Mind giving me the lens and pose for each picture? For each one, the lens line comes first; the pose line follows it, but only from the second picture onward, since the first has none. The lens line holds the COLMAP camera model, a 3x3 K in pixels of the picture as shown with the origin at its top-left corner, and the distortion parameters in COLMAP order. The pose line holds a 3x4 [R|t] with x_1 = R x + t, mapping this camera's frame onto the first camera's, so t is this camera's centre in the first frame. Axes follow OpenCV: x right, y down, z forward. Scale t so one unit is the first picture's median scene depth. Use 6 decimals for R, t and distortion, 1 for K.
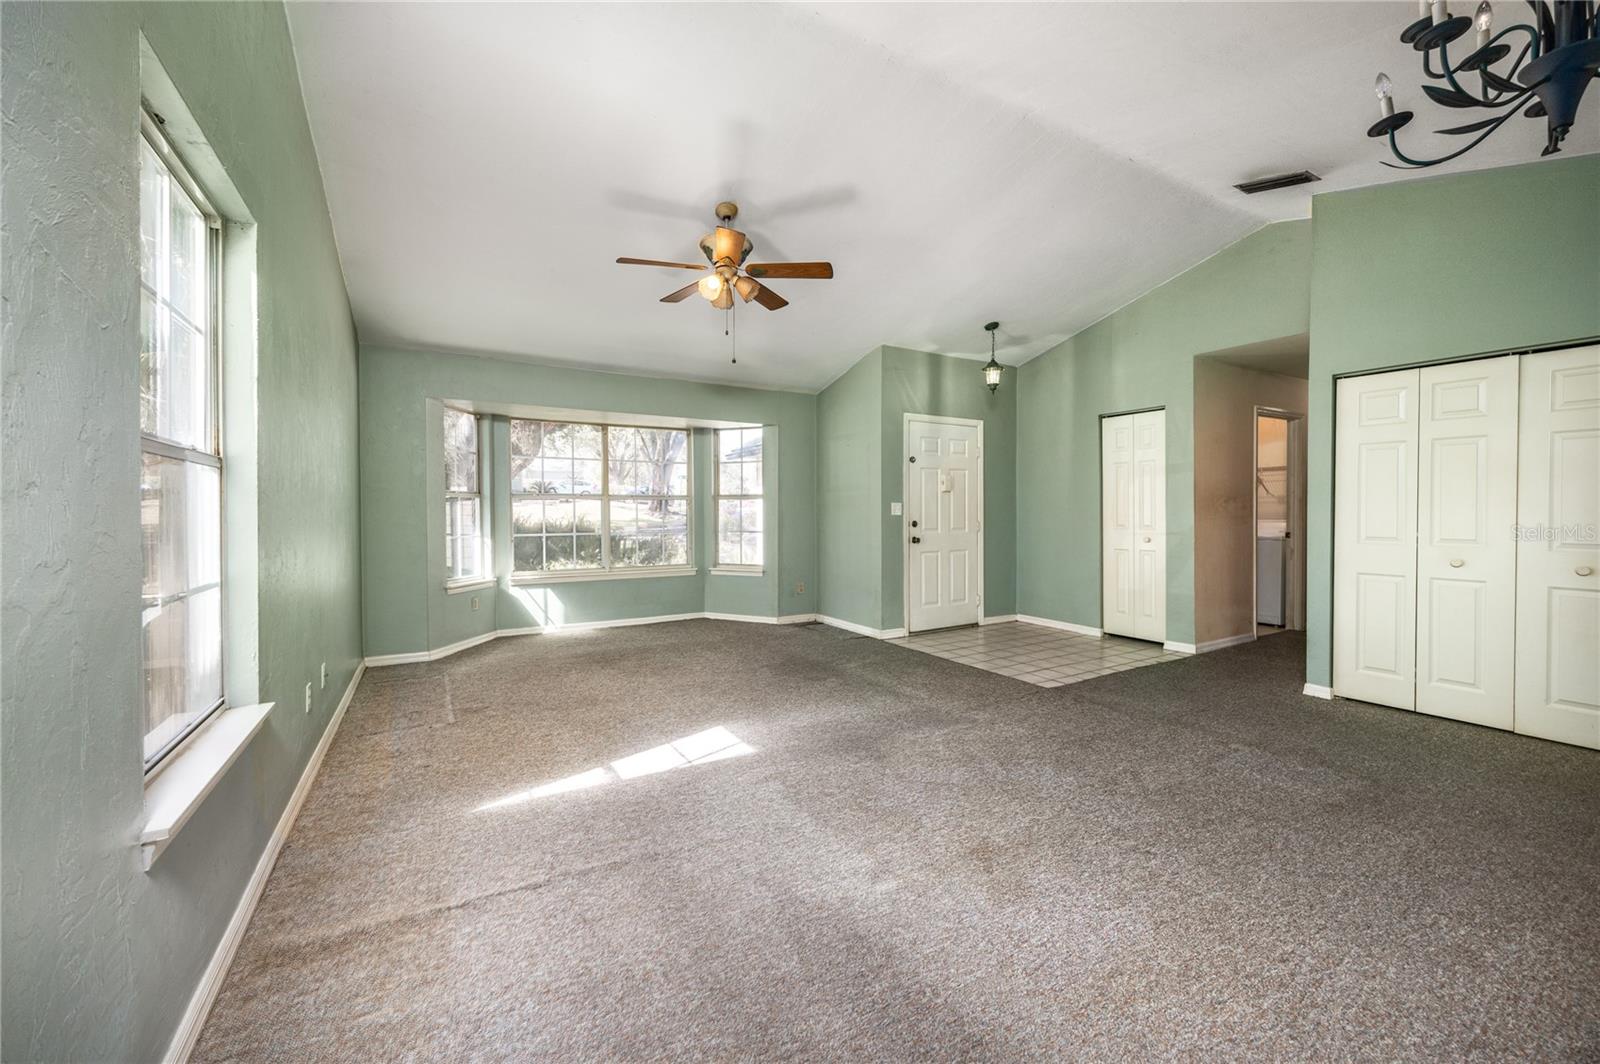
lens RADIAL K [[618.2, 0, 796.6], [0, 618.2, 516.6], [0, 0, 1]] dist [-0.001978, -0.000338]
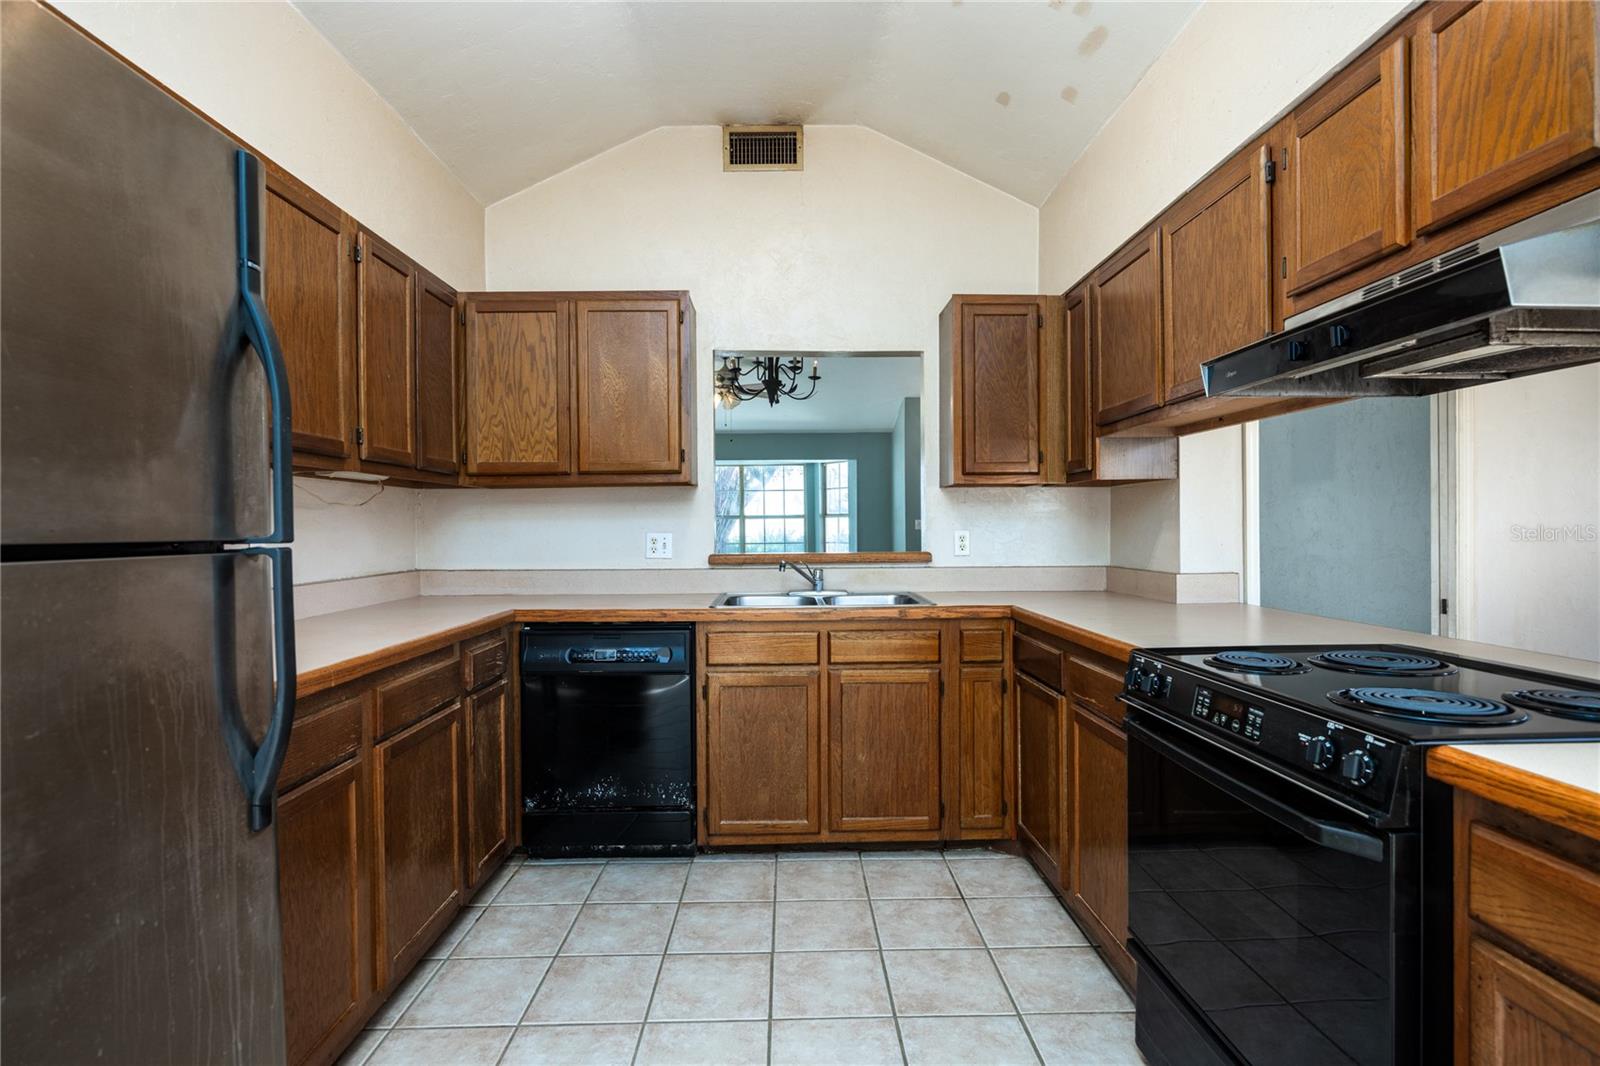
lens RADIAL K [[783.3, 0, 800.0], [0, 783.3, 533.0], [0, 0, 1]] dist [-0.011295, -0.000021]
pose [[0.873711, -0.000129, -0.486445, 0.713408], [0.002044, 0.999992, 0.003407, -0.001113], [0.486441, -0.003971, 0.873704, -0.508062]]
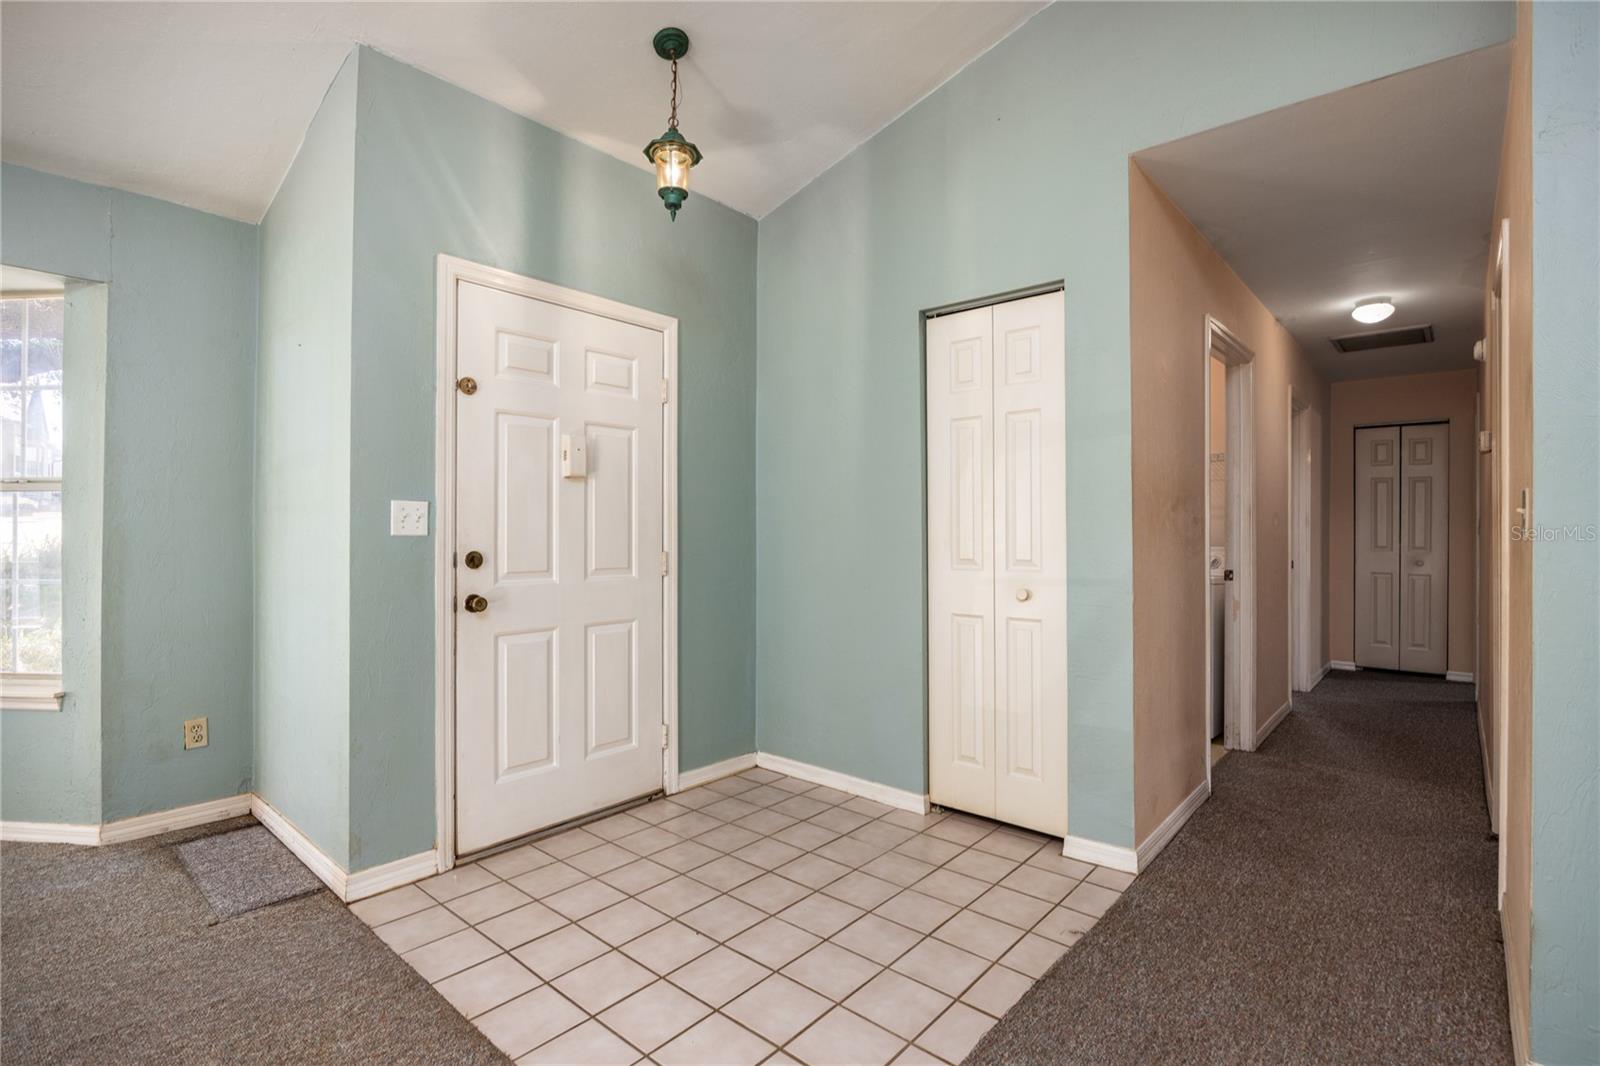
lens RADIAL K [[755.2, 0, 800.0], [0, 755.2, 533.0], [0, 0, 1]] dist [0.000236, -0.000044]
pose [[0.947860, 0.005085, 0.318647, 0.231547], [-0.002027, 0.999949, -0.009926, -0.000169], [-0.318681, 0.008762, 0.947821, 0.507495]]
